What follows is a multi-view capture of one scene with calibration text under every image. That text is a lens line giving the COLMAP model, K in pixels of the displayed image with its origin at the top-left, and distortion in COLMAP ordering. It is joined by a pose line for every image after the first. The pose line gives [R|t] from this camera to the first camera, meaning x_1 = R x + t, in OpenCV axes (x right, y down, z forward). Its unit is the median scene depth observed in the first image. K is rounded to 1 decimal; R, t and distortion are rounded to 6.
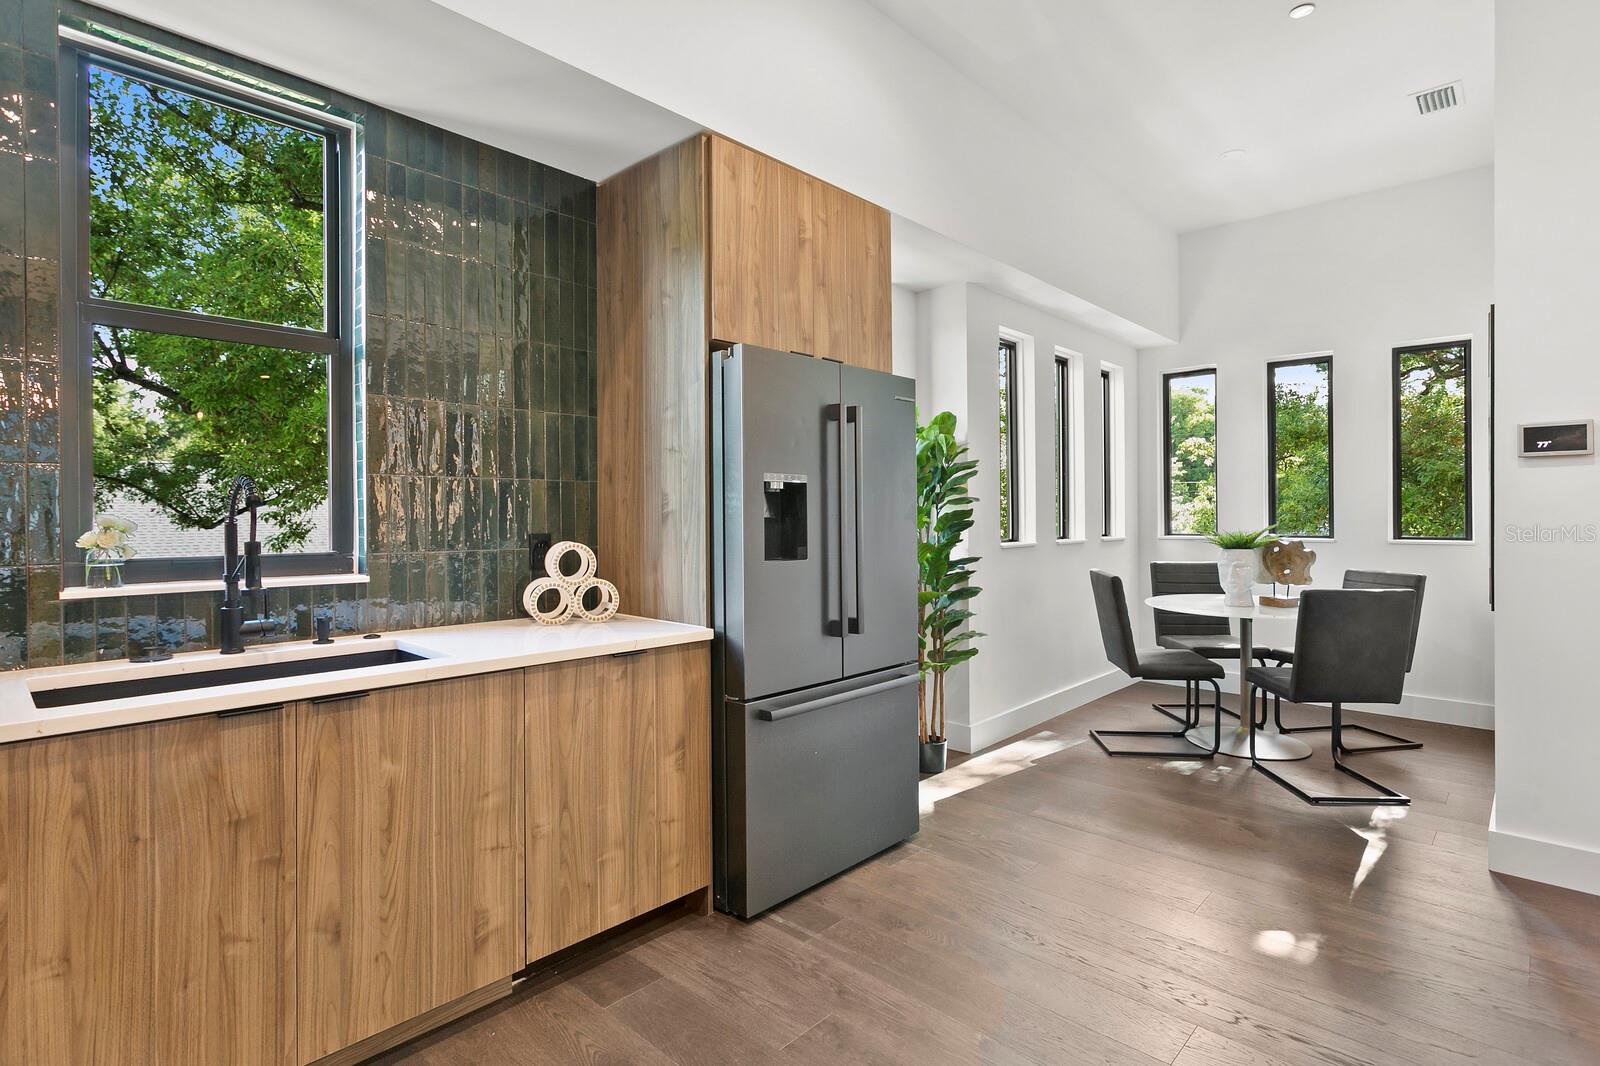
lens RADIAL K [[786.2, 0, 766.6], [0, 786.2, 514.0], [0, 0, 1]] dist [-0.013366, 0.004733]
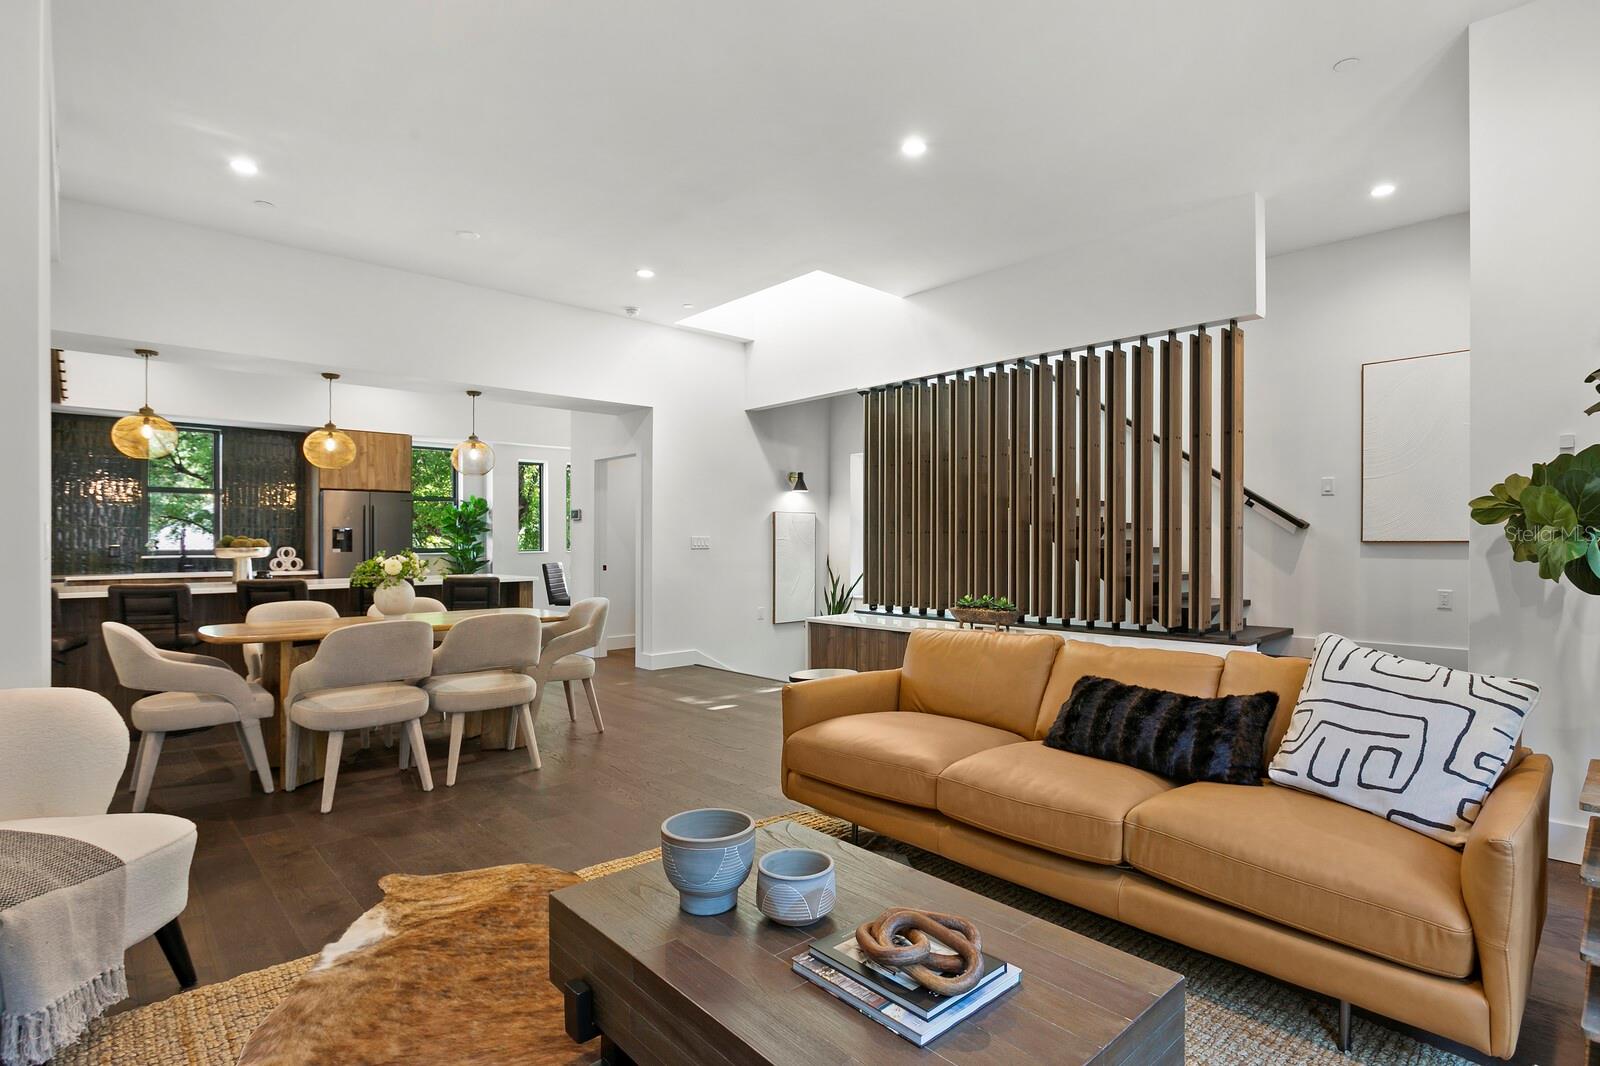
lens RADIAL K [[786.2, 0, 784.8], [0, 786.2, 545.9], [0, 0, 1]] dist [-0.013366, 0.004733]
pose [[0.997937, 0.000850, -0.064200, 1.944270], [-0.000643, 0.999995, 0.003240, 0.016791], [0.064203, -0.003192, 0.997932, -2.050948]]
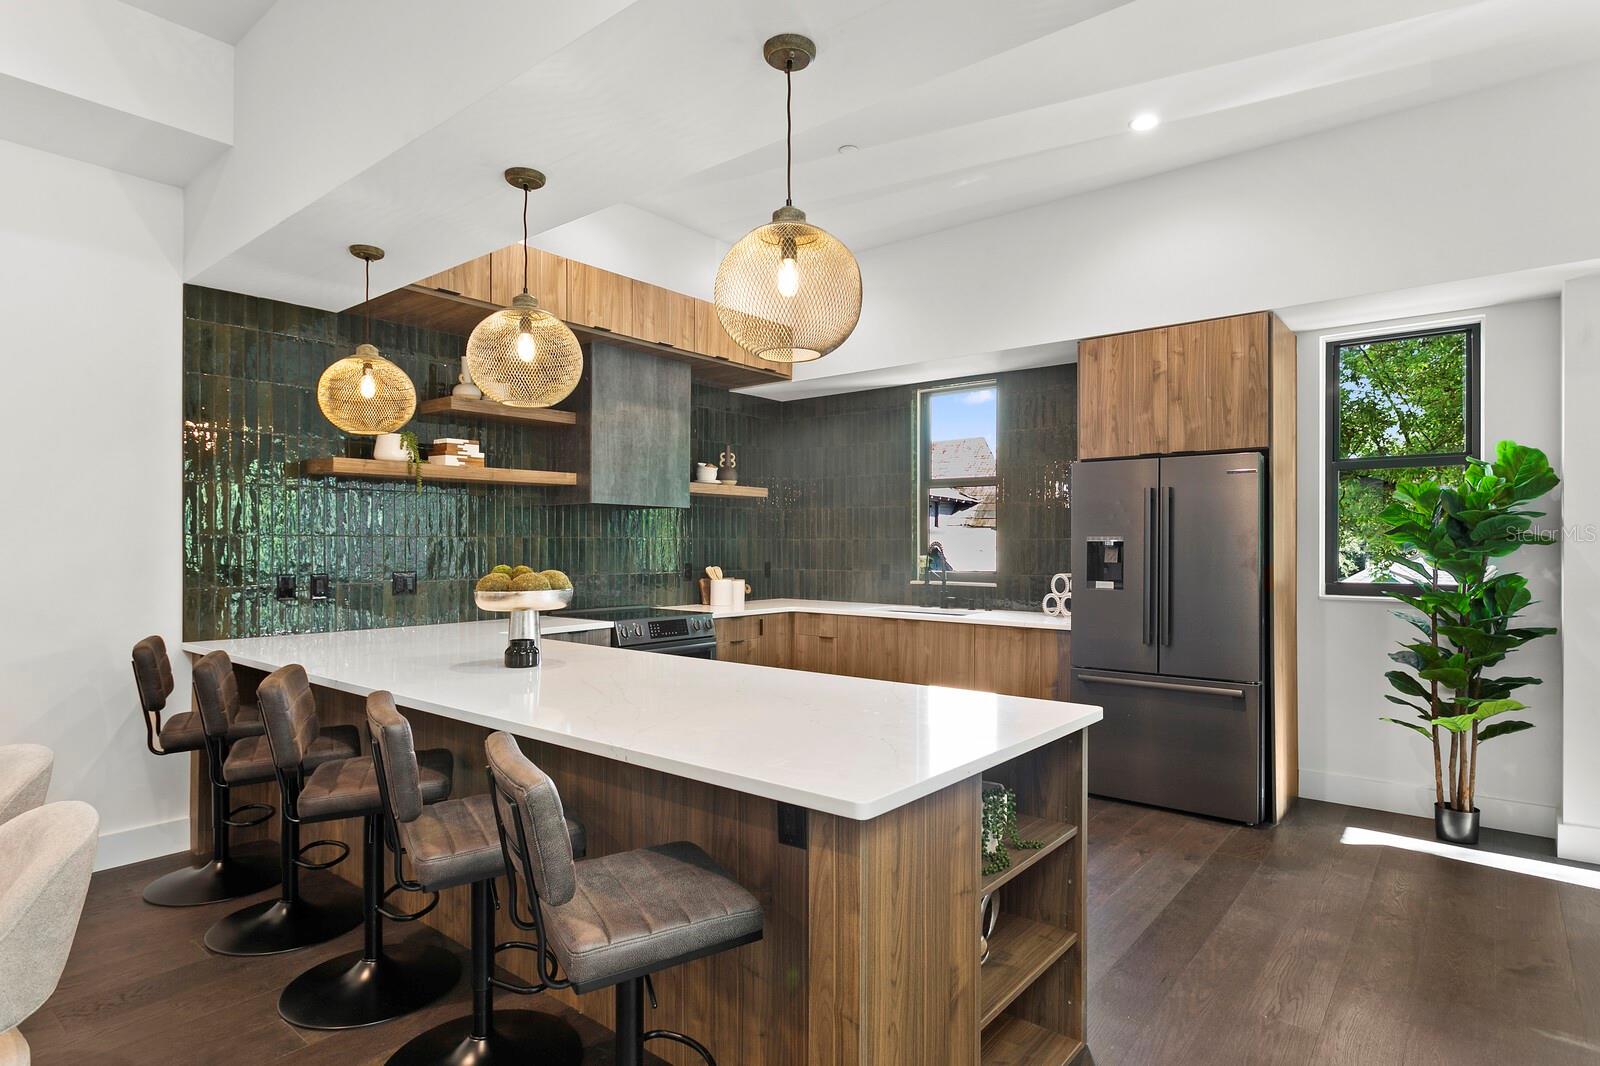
lens RADIAL K [[835.8, 0, 802.3], [0, 835.8, 543.8], [0, 0, 1]] dist [-0.000381, -0.000278]
pose [[0.090549, 0.003093, -0.995887, 1.535005], [0.000081, 0.999995, 0.003113, -0.037393], [0.995892, -0.000362, 0.090549, 0.196778]]
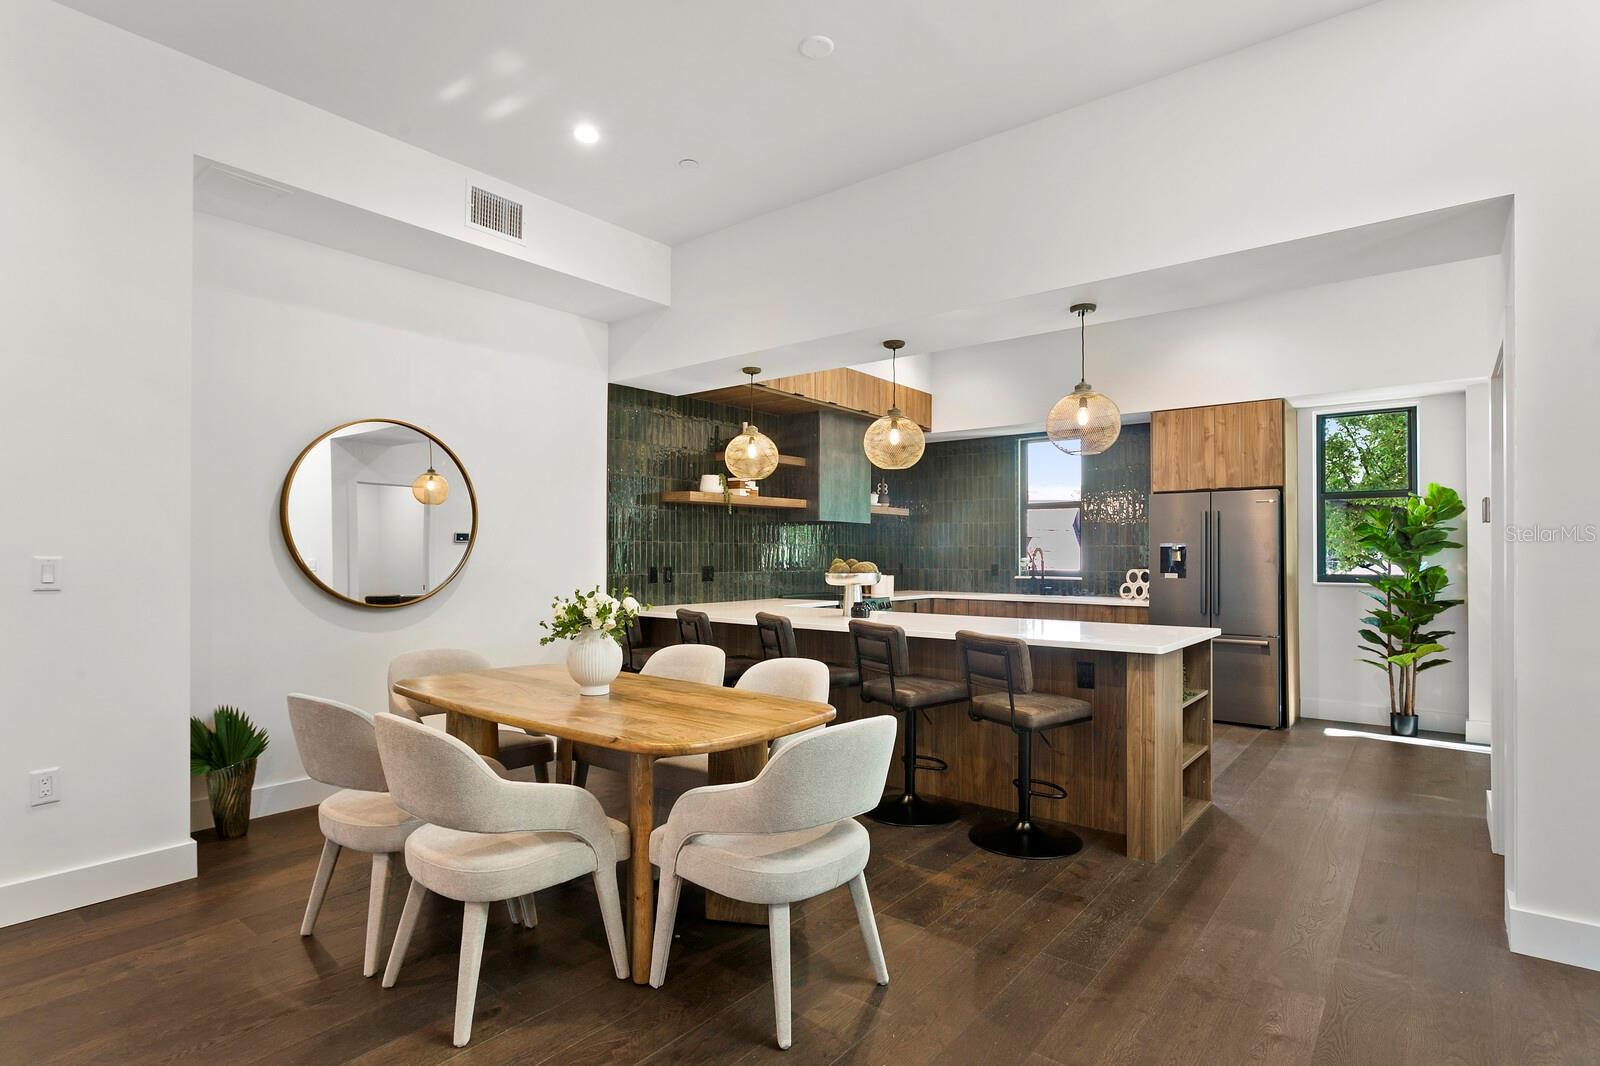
lens RADIAL K [[786.2, 0, 802.1], [0, 786.2, 545.3], [0, 0, 1]] dist [-0.013366, 0.004733]
pose [[0.095071, -0.008770, -0.995432, 2.137506], [-0.001043, 0.999960, -0.008910, -0.019832], [0.995470, 0.001886, 0.095058, -0.354806]]
